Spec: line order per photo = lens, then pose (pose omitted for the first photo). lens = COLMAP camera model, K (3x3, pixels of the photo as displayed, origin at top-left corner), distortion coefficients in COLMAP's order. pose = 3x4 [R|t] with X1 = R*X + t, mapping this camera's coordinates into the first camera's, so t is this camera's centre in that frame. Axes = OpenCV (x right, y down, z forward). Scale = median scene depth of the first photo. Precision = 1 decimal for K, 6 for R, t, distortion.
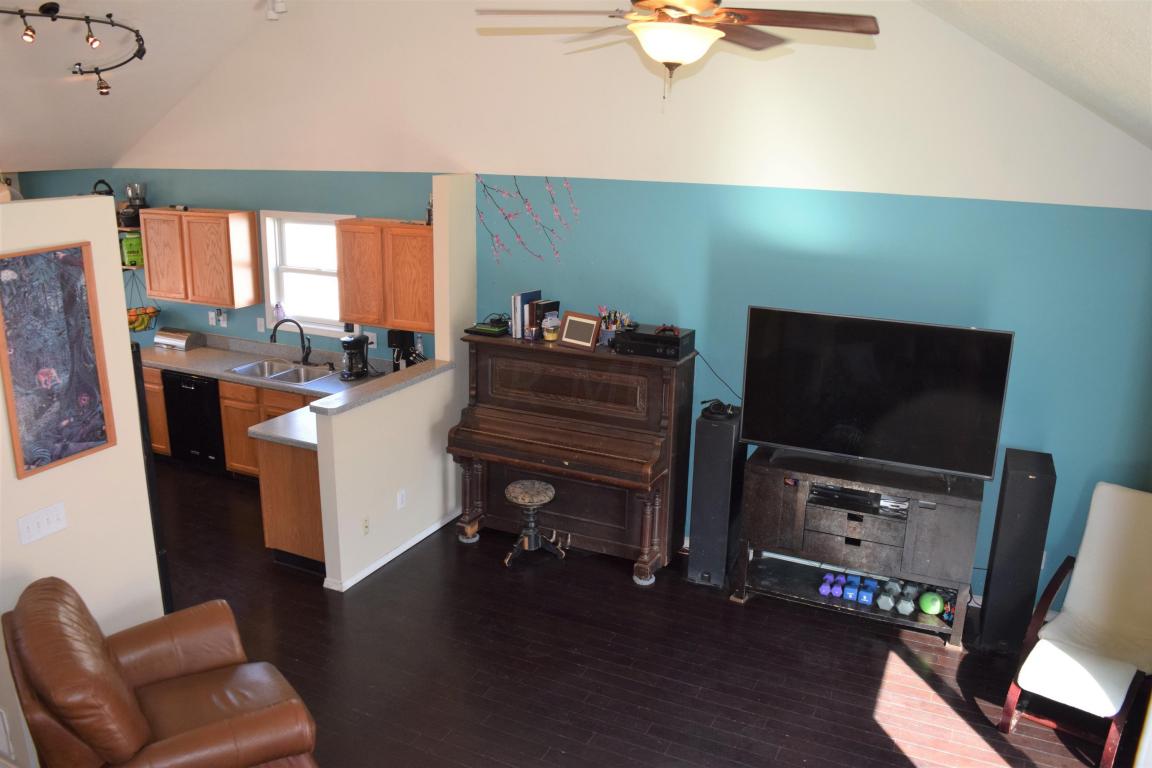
lens RADIAL K [[905.5, 0, 571.7], [0, 905.5, 377.2], [0, 0, 1]] dist [-0.091196, 0.008419]
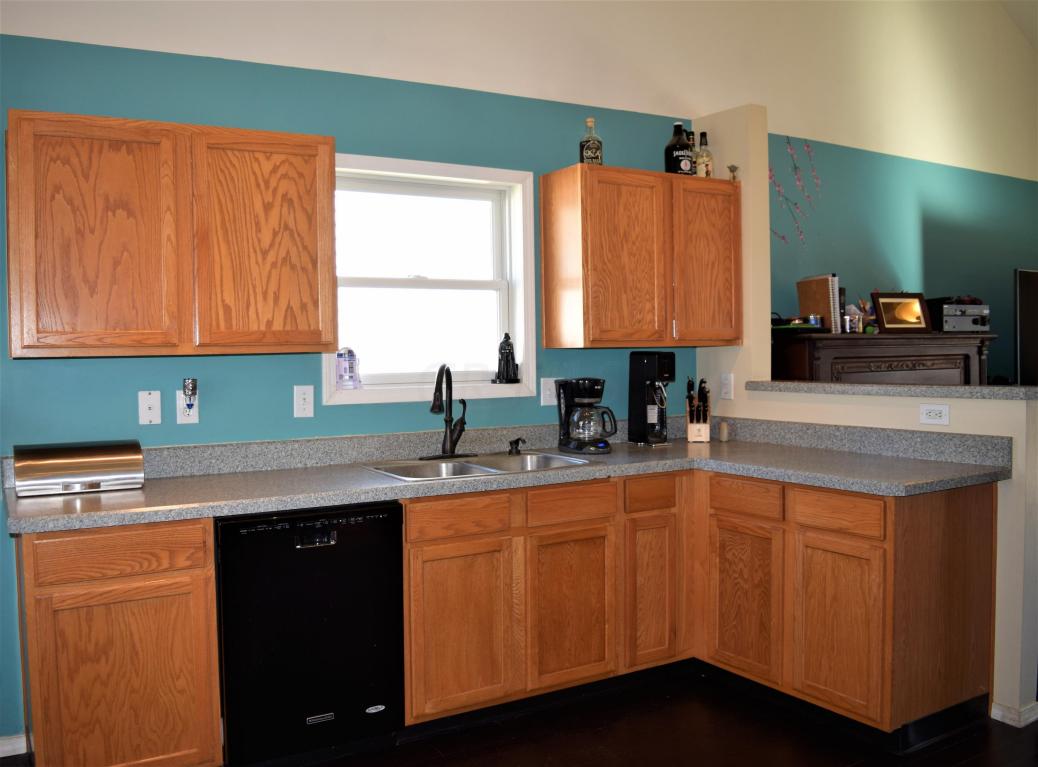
lens RADIAL K [[889.3, 0, 457.6], [0, 889.3, 381.8], [0, 0, 1]] dist [-0.063643, 0.001492]
pose [[0.584410, -0.053490, 0.809694, -0.873092], [0.234996, 0.966223, -0.105781, -0.001975], [-0.776687, 0.252094, 0.577240, 0.881716]]
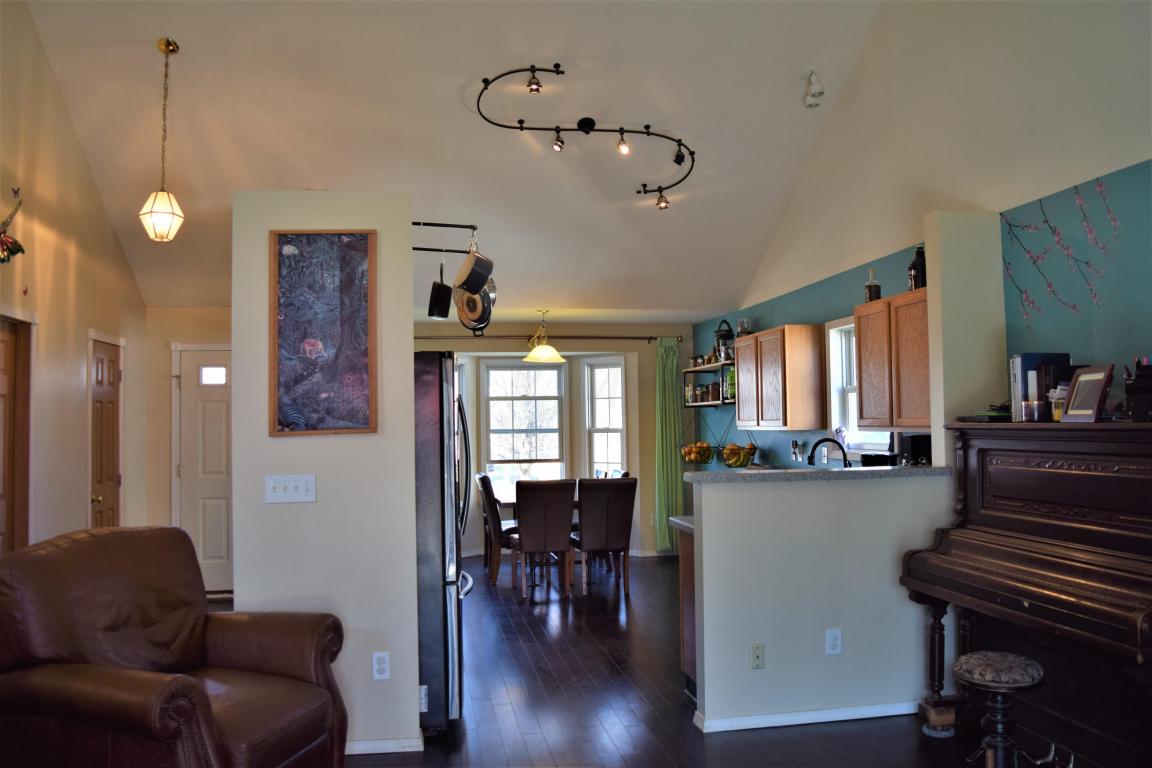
lens RADIAL K [[905.5, 0, 571.7], [0, 905.5, 377.2], [0, 0, 1]] dist [-0.091196, 0.008419]
pose [[0.576688, -0.064977, -0.814376, 0.291093], [-0.187243, 0.959785, -0.209172, 0.125837], [0.795217, 0.273113, 0.541330, 0.411684]]
